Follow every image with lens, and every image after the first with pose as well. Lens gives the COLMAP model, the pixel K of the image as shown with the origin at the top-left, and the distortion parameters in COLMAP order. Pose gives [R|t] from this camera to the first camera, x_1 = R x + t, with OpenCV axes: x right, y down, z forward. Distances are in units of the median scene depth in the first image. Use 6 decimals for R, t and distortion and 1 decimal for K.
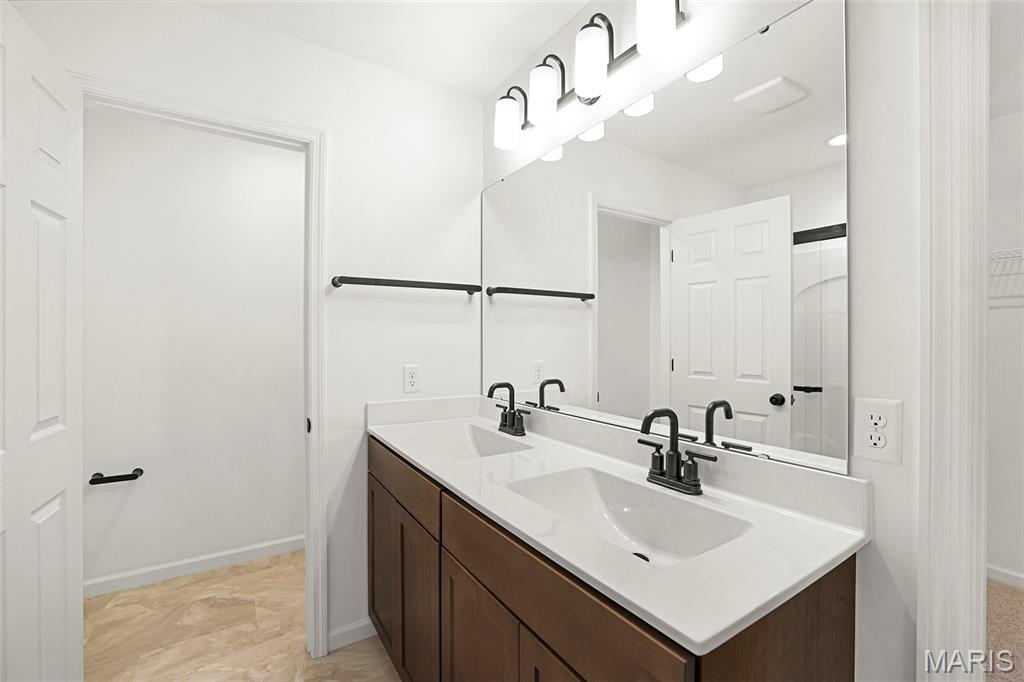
lens RADIAL K [[439.6, 0, 511.6], [0, 439.6, 338.3], [0, 0, 1]] dist [-0.038615, 0.017166]
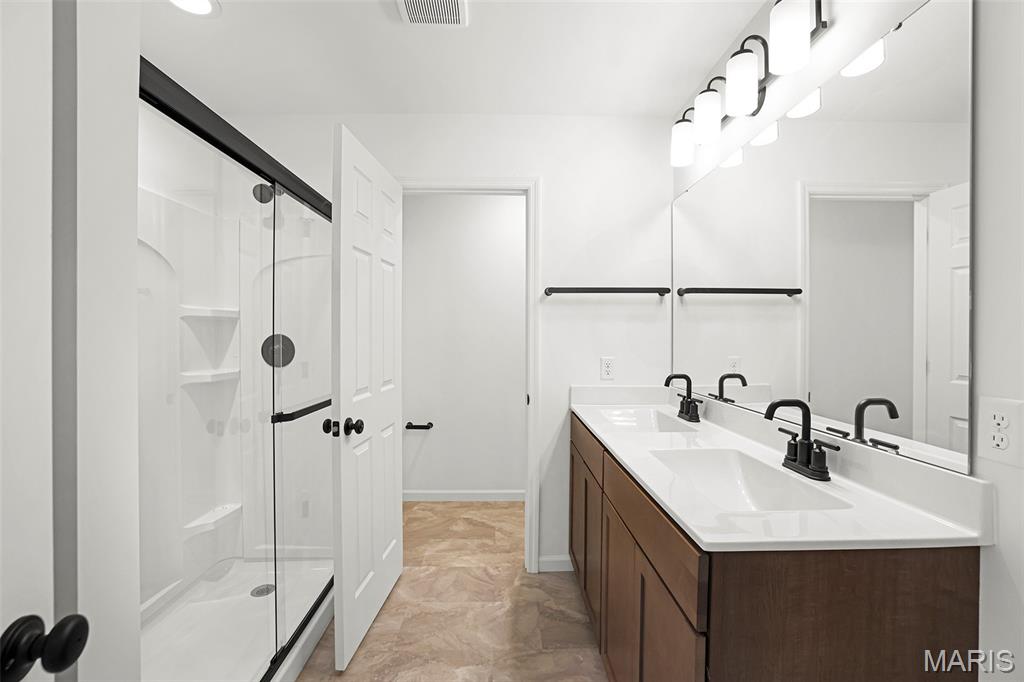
lens RADIAL K [[441.0, 0, 520.3], [0, 441.0, 336.9], [0, 0, 1]] dist [-0.002344, -0.000005]
pose [[0.864860, 0.003447, -0.502001, 0.192652], [-0.000849, 0.999985, 0.005403, -0.000936], [0.502012, -0.004247, 0.864850, -0.186093]]
